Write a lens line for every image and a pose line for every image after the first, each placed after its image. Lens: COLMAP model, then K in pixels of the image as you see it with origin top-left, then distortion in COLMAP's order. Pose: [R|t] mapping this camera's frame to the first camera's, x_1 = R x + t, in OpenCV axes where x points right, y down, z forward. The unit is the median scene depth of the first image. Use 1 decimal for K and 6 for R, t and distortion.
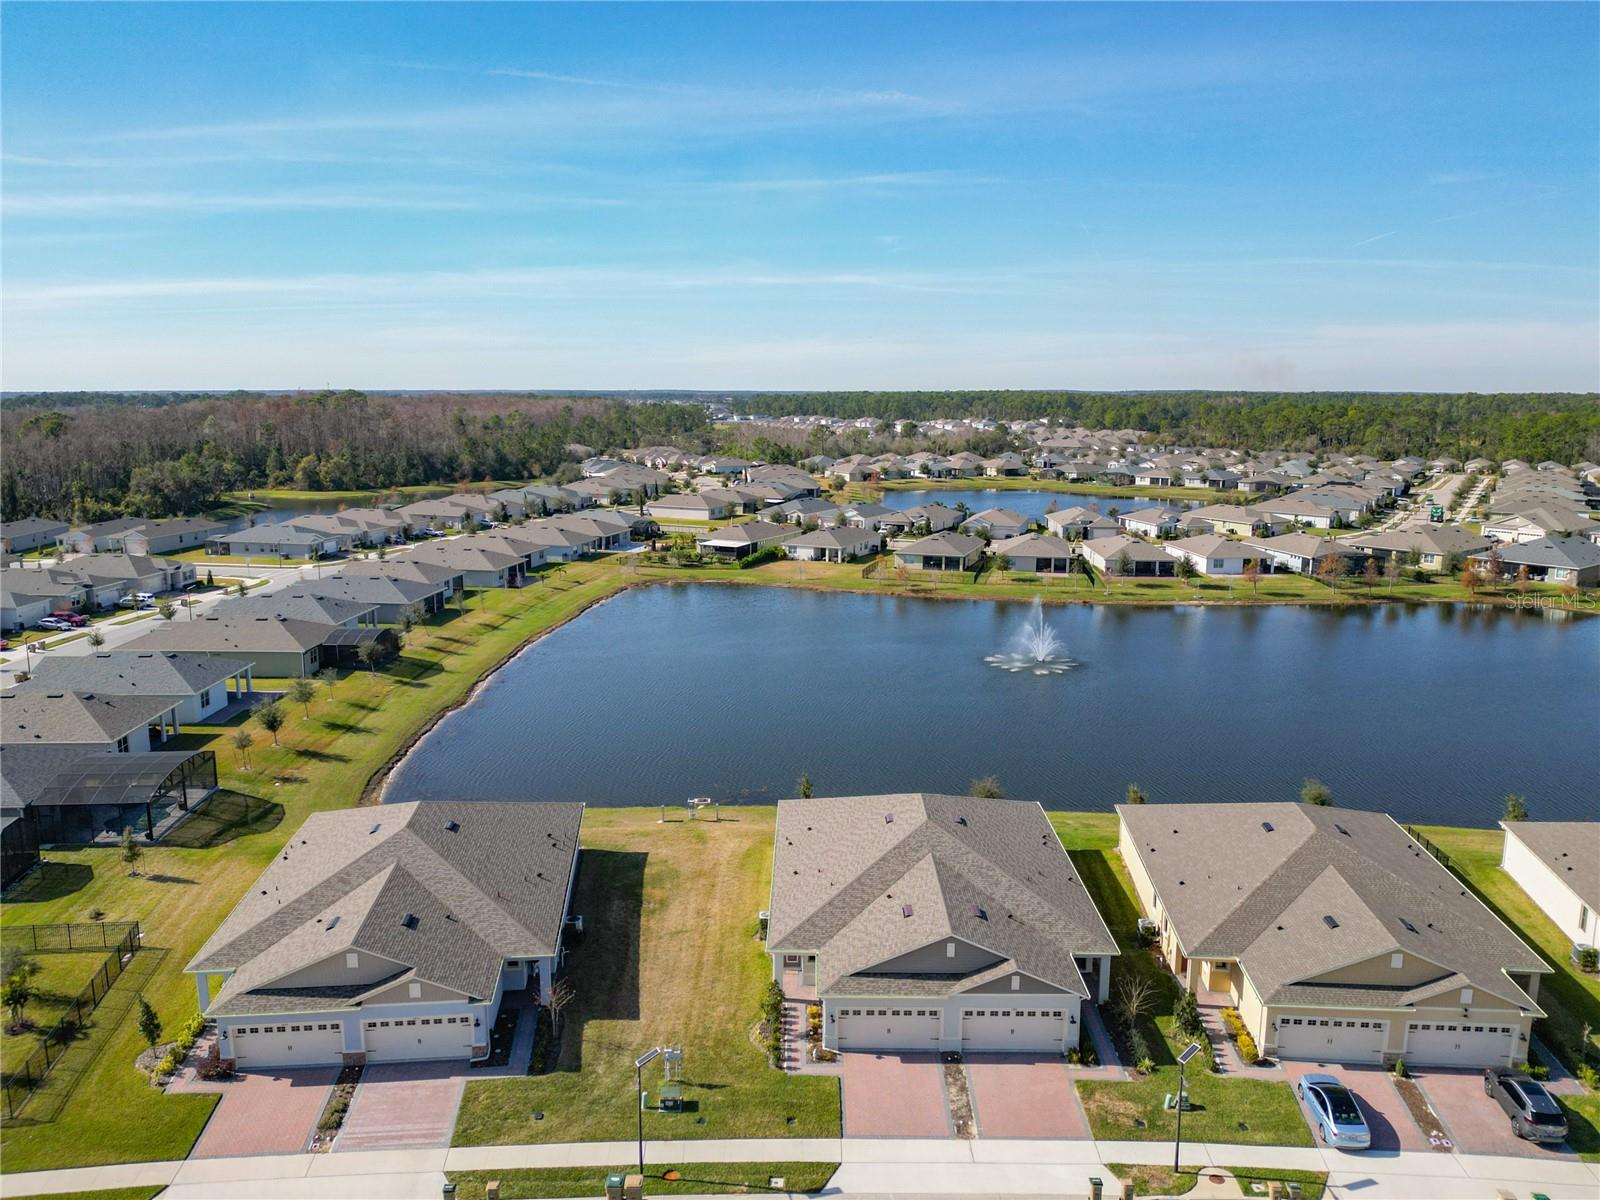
lens RADIAL K [[1182.6, 0, 799.8], [0, 1182.6, 604.2], [0, 0, 1]] dist [0.038690, -0.121510]
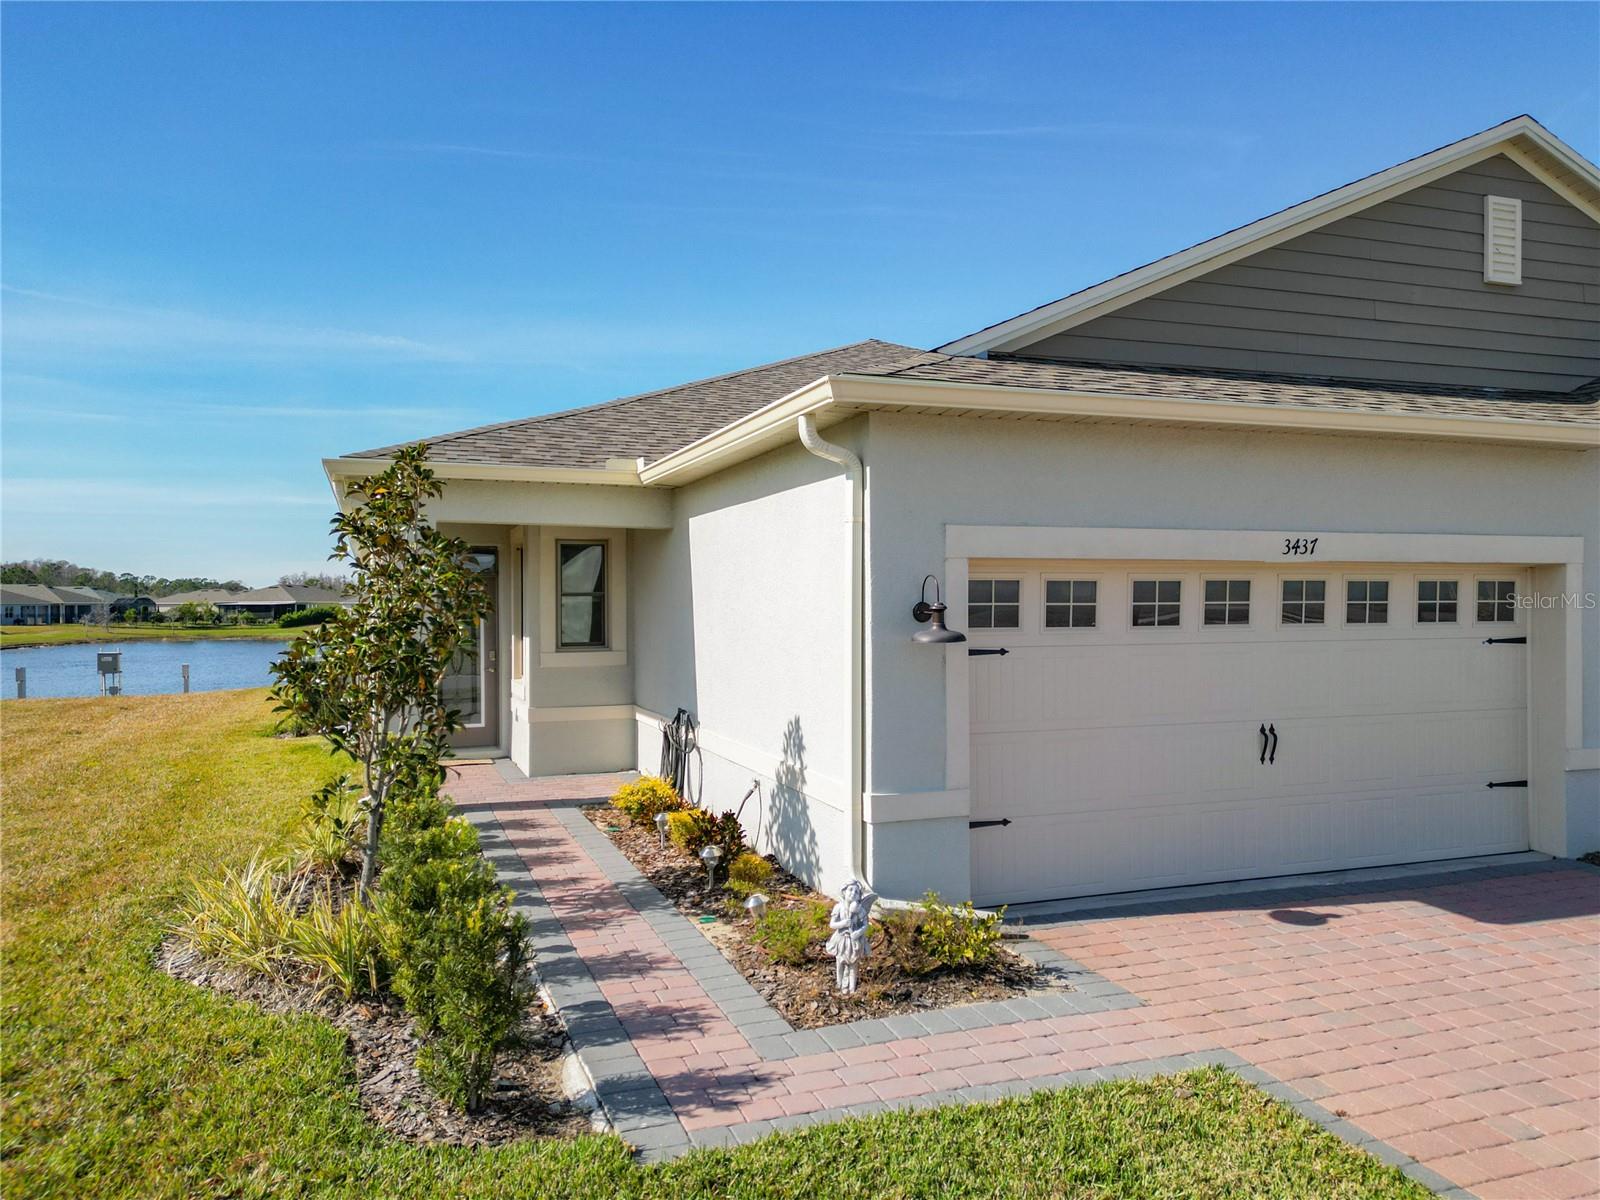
lens RADIAL K [[1119.3, 0, 798.4], [0, 1119.3, 607.1], [0, 0, 1]] dist [0.090927, -0.071409]
pose [[0.931643, -0.009601, 0.363248, -0.013082], [0.074064, 0.983683, -0.163956, 0.181581], [-0.355747, 0.179652, 0.917153, 0.448143]]
